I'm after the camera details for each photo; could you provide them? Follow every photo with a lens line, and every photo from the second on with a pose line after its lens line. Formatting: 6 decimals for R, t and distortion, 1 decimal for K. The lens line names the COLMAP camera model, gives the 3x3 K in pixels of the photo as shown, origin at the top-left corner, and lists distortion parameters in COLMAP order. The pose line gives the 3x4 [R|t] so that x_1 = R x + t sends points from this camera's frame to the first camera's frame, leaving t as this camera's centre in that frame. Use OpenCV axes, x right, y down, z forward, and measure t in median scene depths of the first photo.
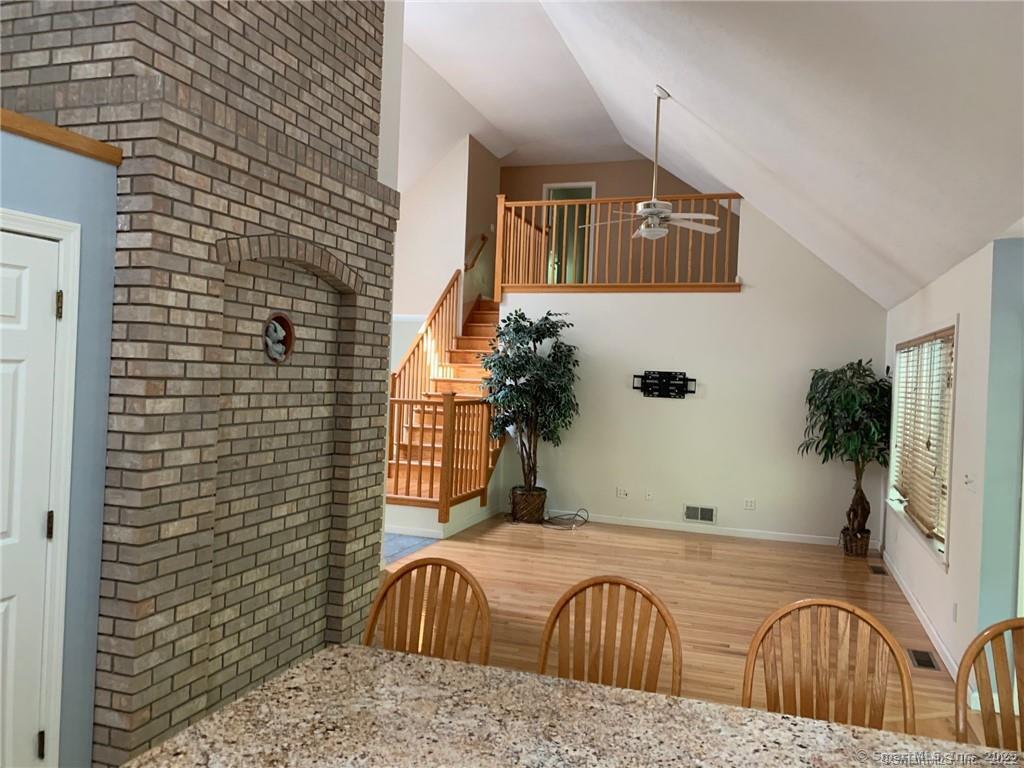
lens RADIAL K [[786.1, 0, 513.9], [0, 786.1, 372.0], [0, 0, 1]] dist [0.056476, -0.057887]
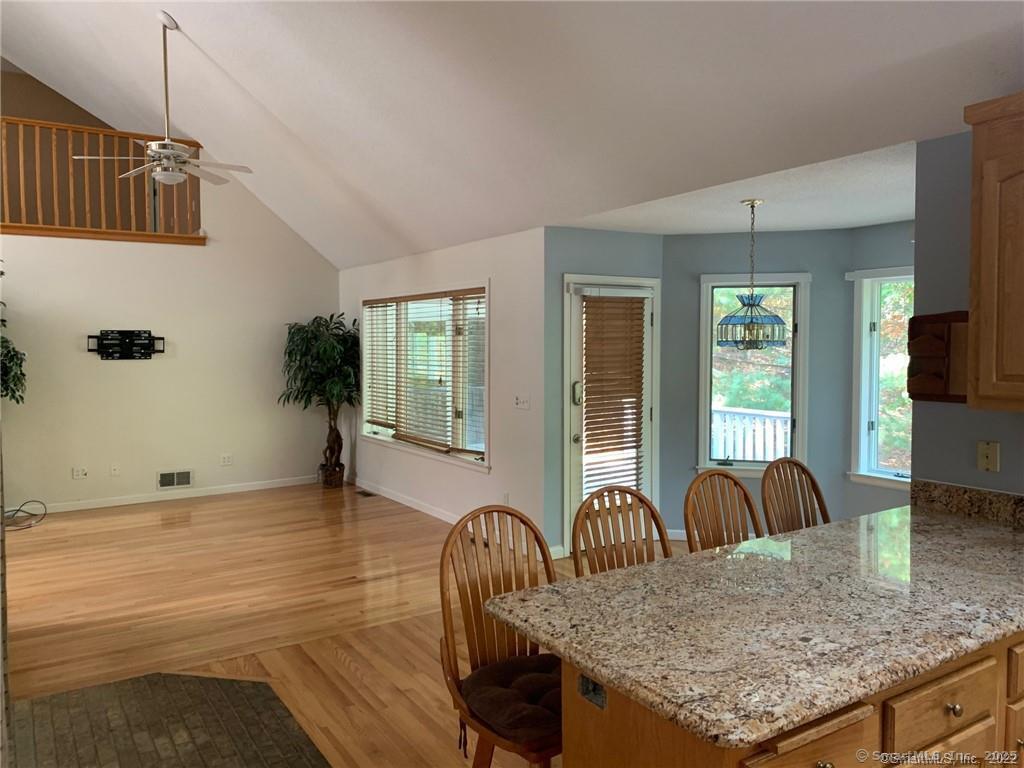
lens RADIAL K [[786.5, 0, 523.5], [0, 786.5, 377.2], [0, 0, 1]] dist [0.054192, -0.073616]
pose [[0.610663, -0.078424, 0.787998, -0.284789], [0.027742, 0.996592, 0.077685, -0.005841], [-0.791405, -0.025579, 0.610757, 0.102103]]
